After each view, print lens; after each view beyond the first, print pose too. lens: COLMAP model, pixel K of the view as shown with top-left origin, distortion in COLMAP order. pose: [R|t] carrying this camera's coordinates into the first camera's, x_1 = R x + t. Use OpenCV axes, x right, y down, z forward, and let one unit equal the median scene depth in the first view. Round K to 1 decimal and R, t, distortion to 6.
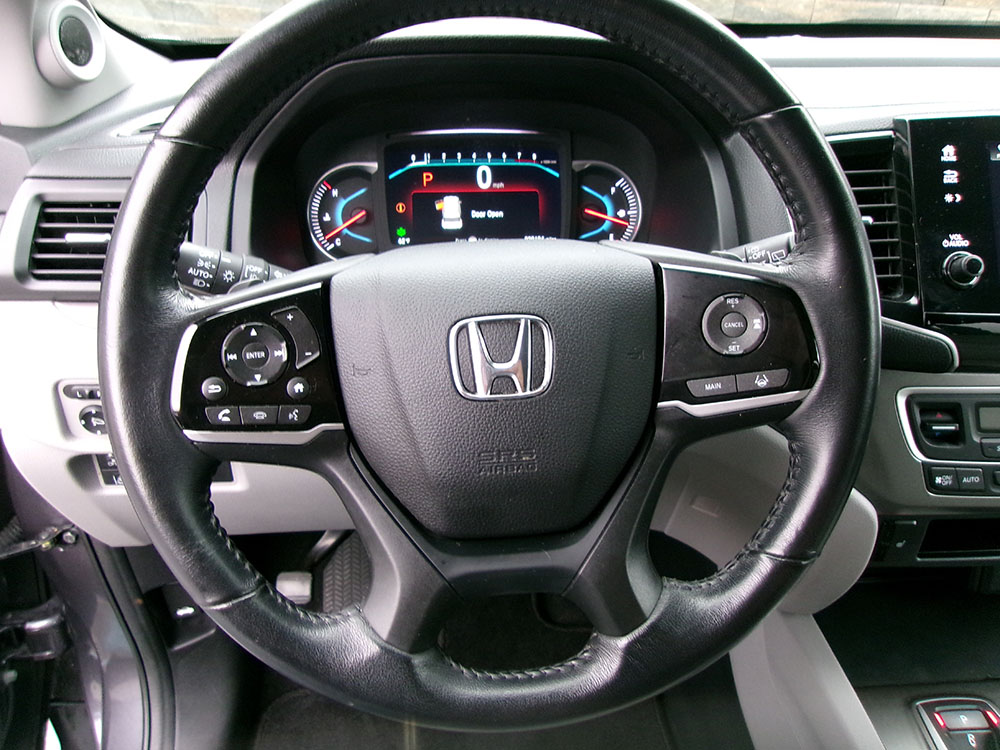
lens RADIAL K [[770.4, 0, 495.6], [0, 770.4, 376.8], [0, 0, 1]] dist [-0.033208, 0.054365]
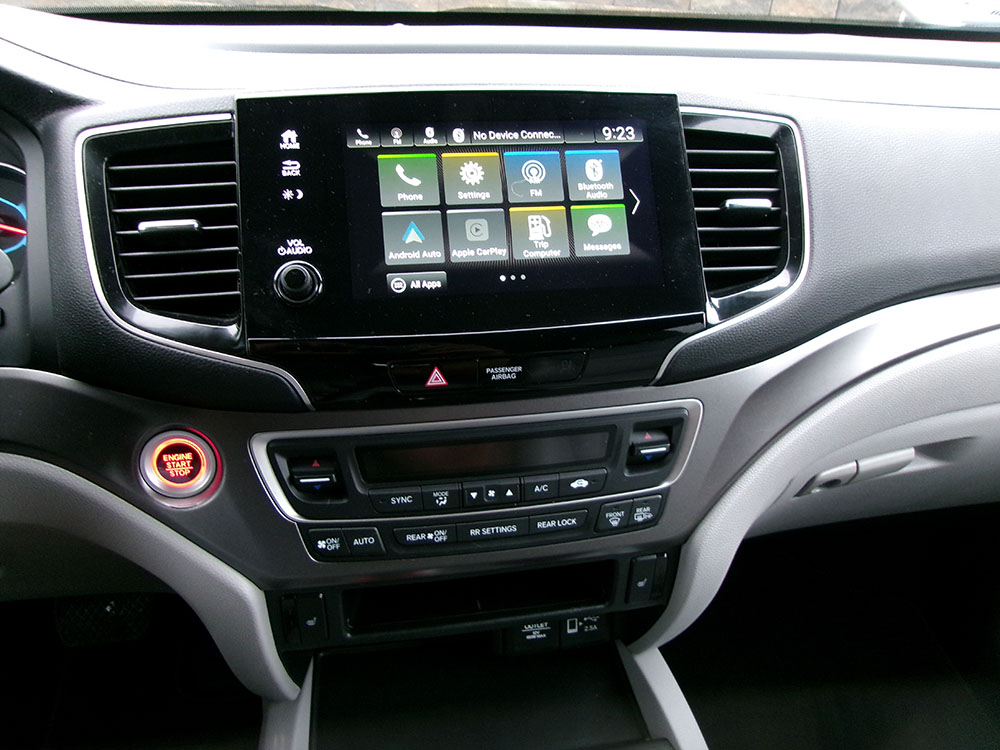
lens RADIAL K [[770.4, 0, 503.6], [0, 770.4, 374.7], [0, 0, 1]] dist [-0.033208, 0.054365]
pose [[0.998569, -0.037488, 0.038133, 0.774906], [0.038319, 0.999038, -0.021313, -0.018894], [-0.037297, 0.022744, 0.999045, 0.192107]]
